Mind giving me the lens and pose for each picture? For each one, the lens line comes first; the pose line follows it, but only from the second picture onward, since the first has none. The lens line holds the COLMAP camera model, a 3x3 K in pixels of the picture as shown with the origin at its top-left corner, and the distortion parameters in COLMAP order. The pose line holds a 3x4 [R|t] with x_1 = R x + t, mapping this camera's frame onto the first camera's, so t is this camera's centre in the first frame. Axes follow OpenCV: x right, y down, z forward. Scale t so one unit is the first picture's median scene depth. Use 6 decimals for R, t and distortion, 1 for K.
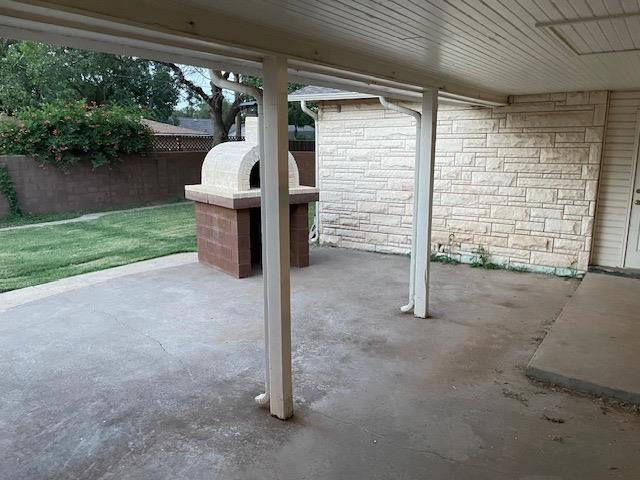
lens RADIAL K [[488.7, 0, 316.9], [0, 488.7, 235.7], [0, 0, 1]] dist [0.093610, -0.119996]
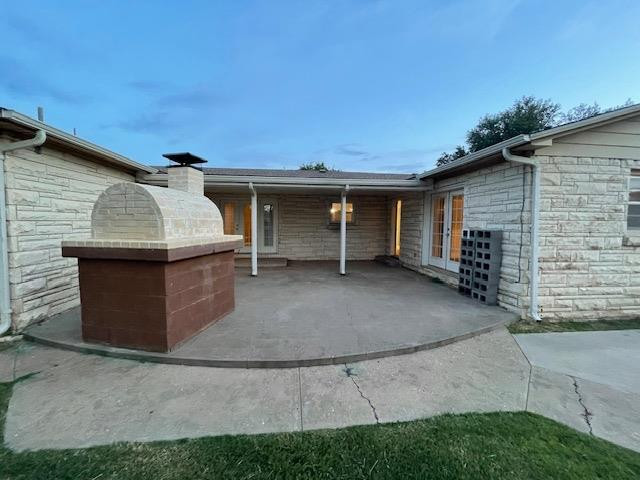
lens RADIAL K [[256.0, 0, 316.6], [0, 256.0, 238.6], [0, 0, 1]] dist [-0.000207, -0.000042]
pose [[-0.657913, -0.049612, 0.751458, -0.777658], [0.133565, 0.974322, 0.181264, -0.169434], [-0.741155, 0.219624, -0.634393, 1.266976]]
